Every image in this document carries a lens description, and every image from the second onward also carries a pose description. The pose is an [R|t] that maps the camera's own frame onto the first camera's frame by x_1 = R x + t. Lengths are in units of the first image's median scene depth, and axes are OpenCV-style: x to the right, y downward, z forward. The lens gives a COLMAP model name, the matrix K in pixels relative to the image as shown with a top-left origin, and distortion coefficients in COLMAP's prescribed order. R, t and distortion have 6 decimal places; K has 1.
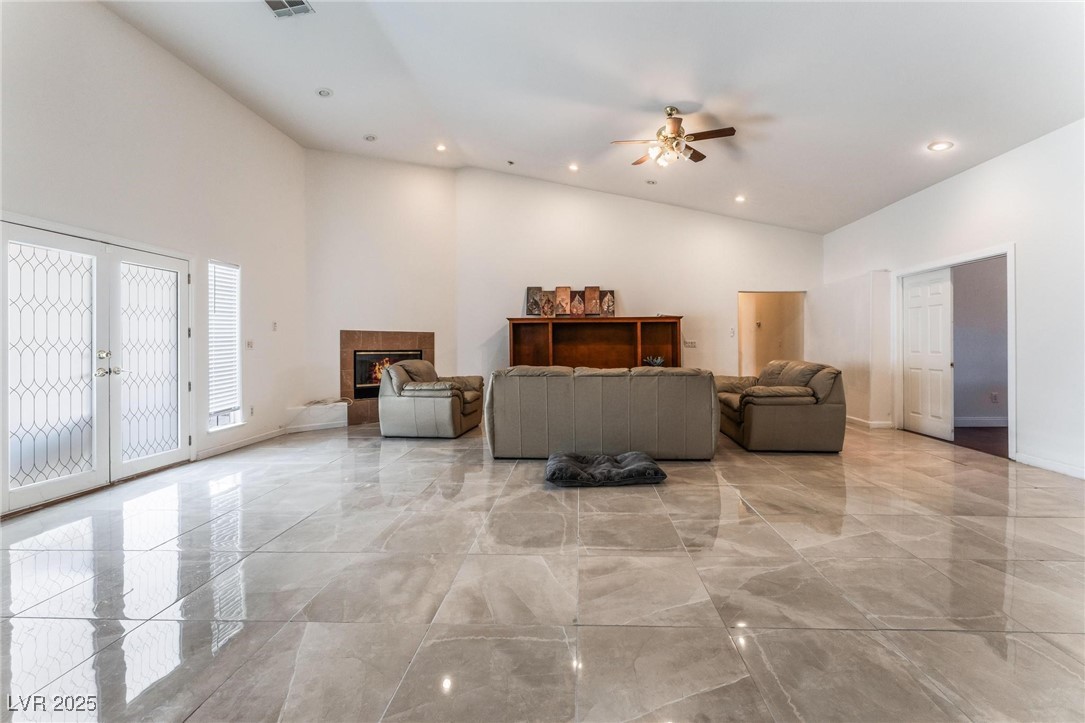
lens RADIAL K [[450.9, 0, 571.7], [0, 450.9, 344.6], [0, 0, 1]] dist [0.001022, 0.000101]
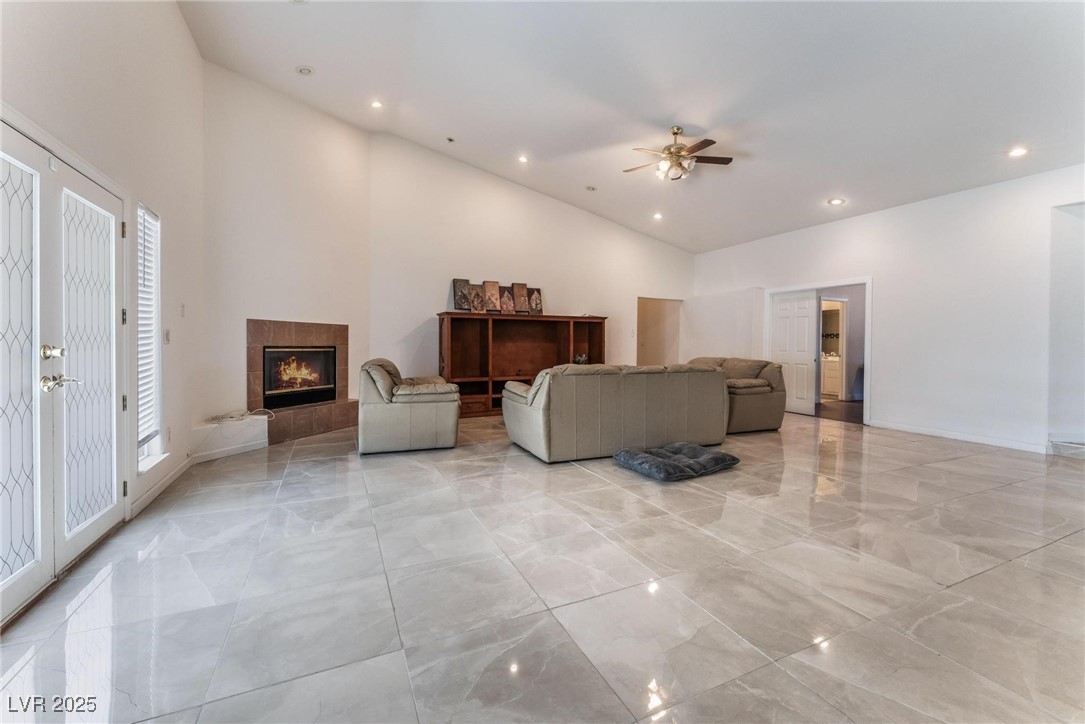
lens RADIAL K [[441.2, 0, 545.2], [0, 441.2, 350.1], [0, 0, 1]] dist [-0.000658, 0.000151]
pose [[0.893311, 0.004381, 0.449418, -0.380447], [-0.012625, 0.999802, 0.015350, 0.002039], [-0.449262, -0.019386, 0.893190, 0.122889]]
